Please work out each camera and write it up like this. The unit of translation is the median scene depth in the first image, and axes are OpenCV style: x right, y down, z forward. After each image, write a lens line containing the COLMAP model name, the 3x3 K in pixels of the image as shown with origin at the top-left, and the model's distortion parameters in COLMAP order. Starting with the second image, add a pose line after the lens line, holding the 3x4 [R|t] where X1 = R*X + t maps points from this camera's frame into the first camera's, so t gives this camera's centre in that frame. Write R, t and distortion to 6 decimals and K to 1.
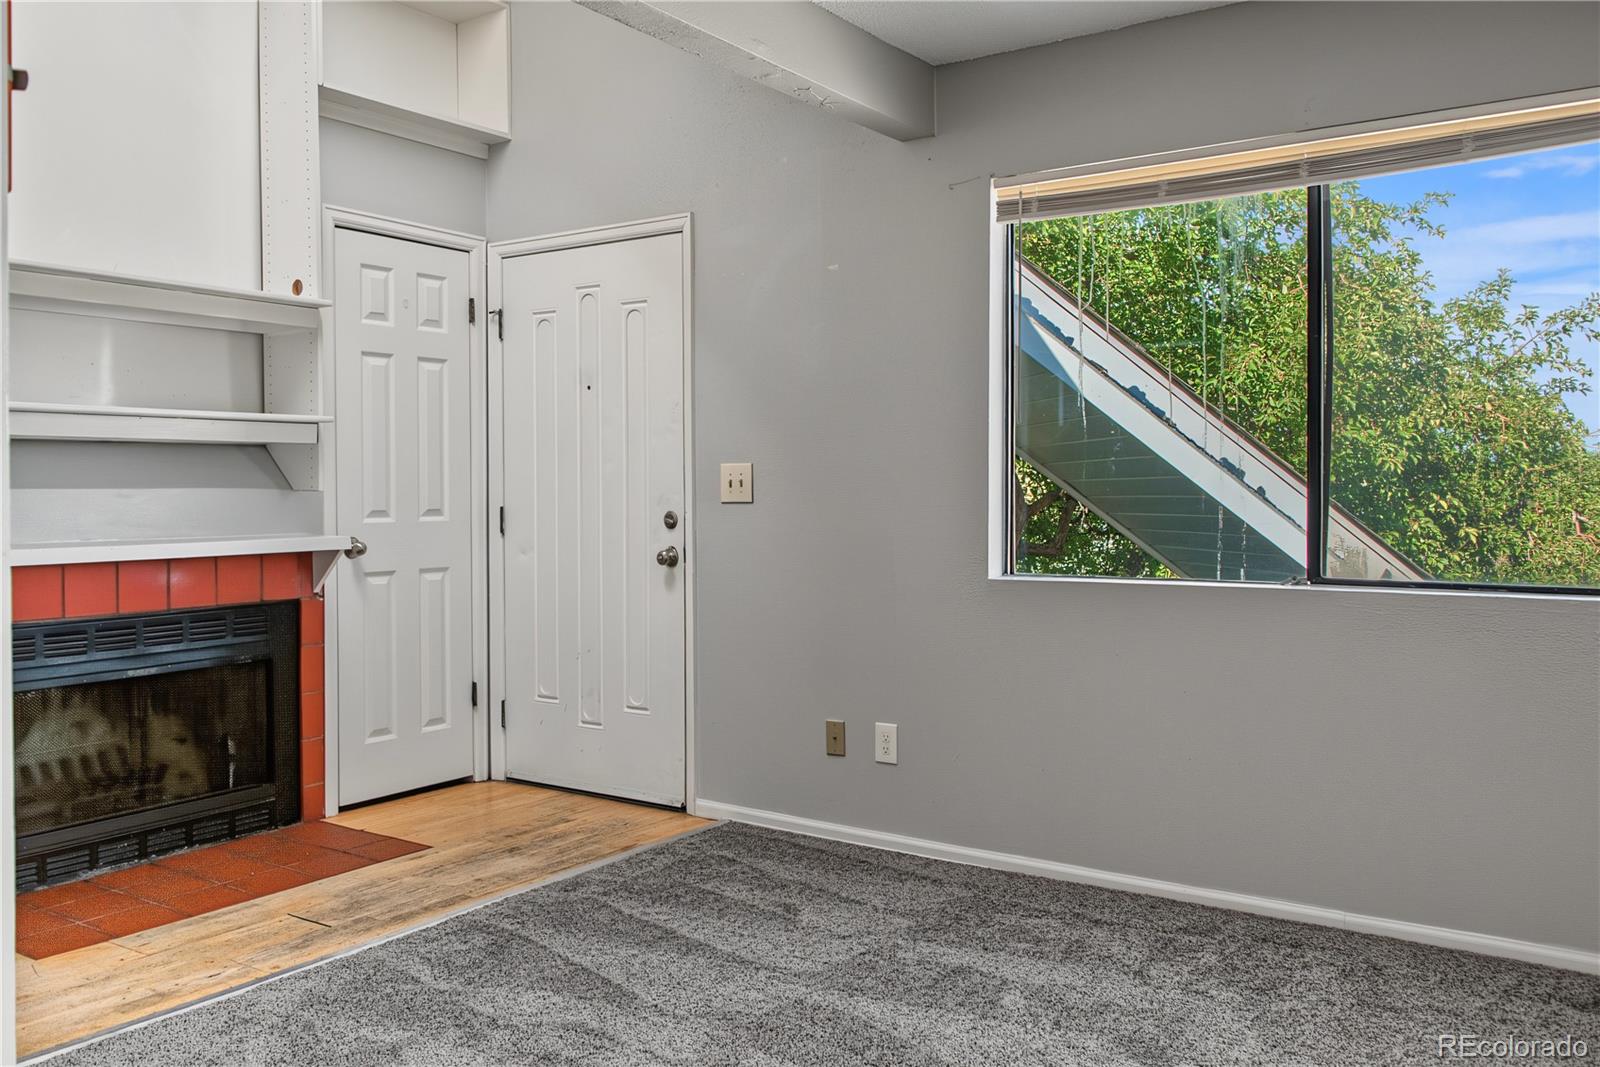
lens RADIAL K [[1308.4, 0, 800.1], [0, 1308.4, 525.6], [0, 0, 1]] dist [-0.006418, -0.025394]
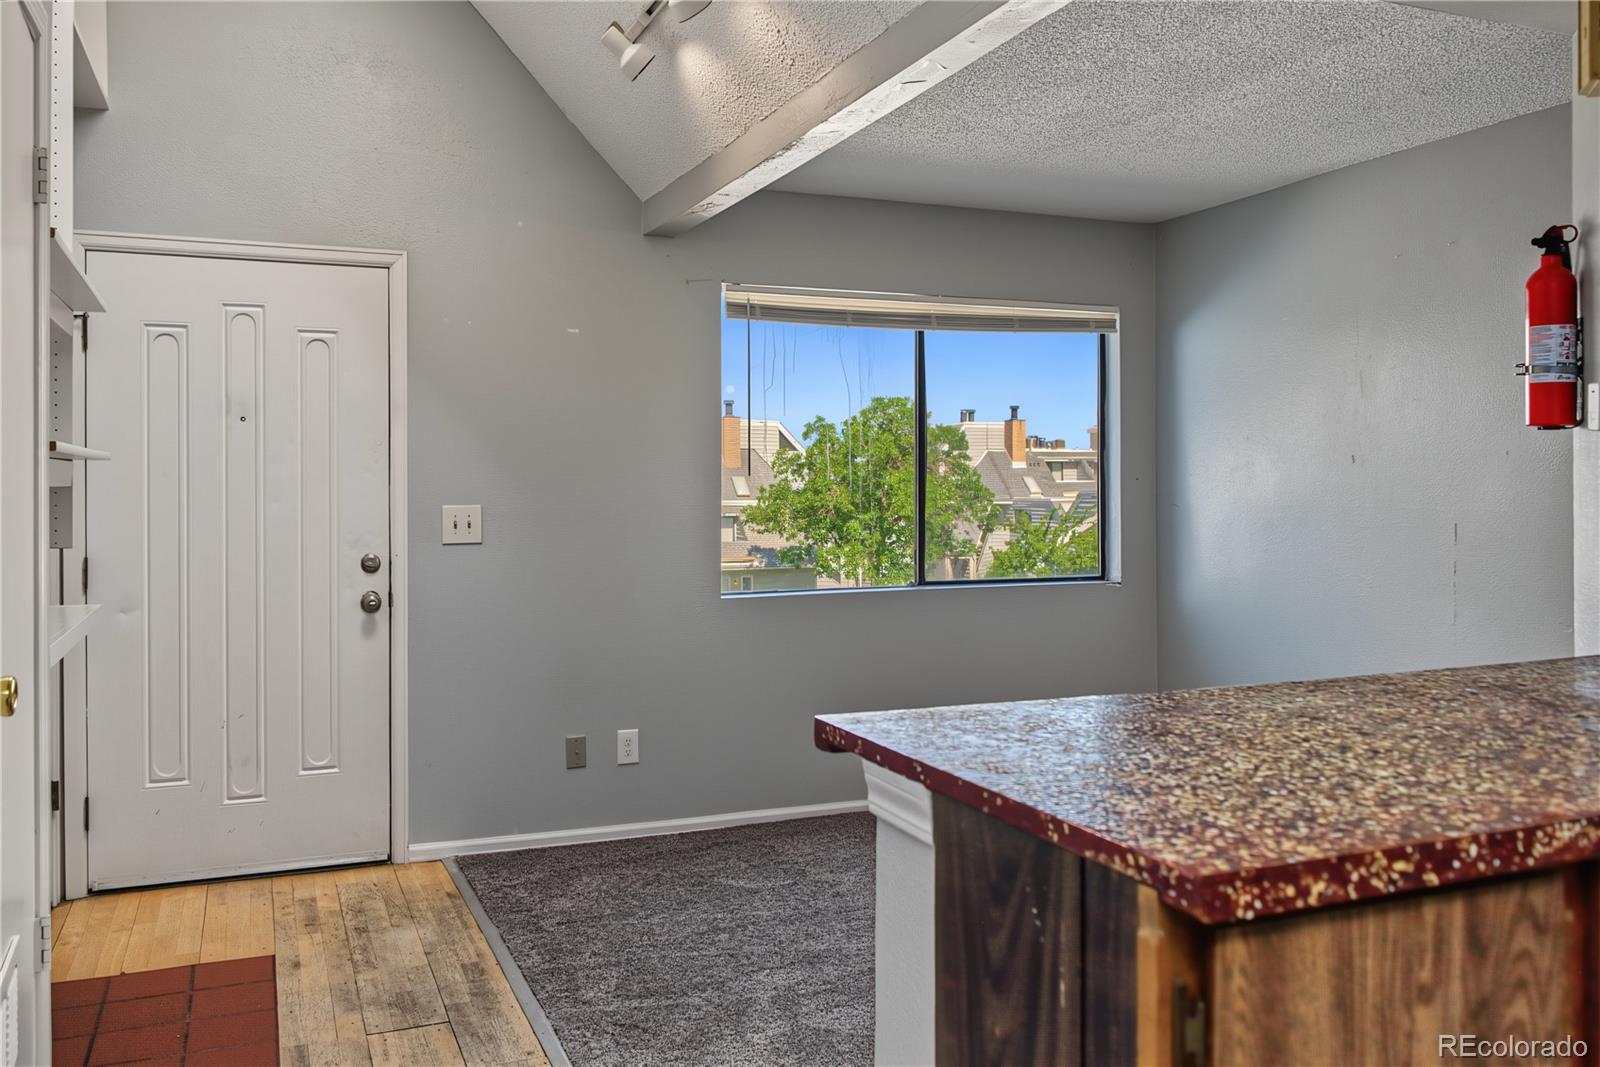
lens RADIAL K [[1308.4, 0, 801.9], [0, 1308.4, 528.1], [0, 0, 1]] dist [-0.006418, -0.025394]
pose [[0.535190, -0.023380, 0.844408, -0.807266], [0.024561, 0.999625, 0.012111, -0.037400], [-0.844375, 0.014258, 0.535563, 0.236849]]
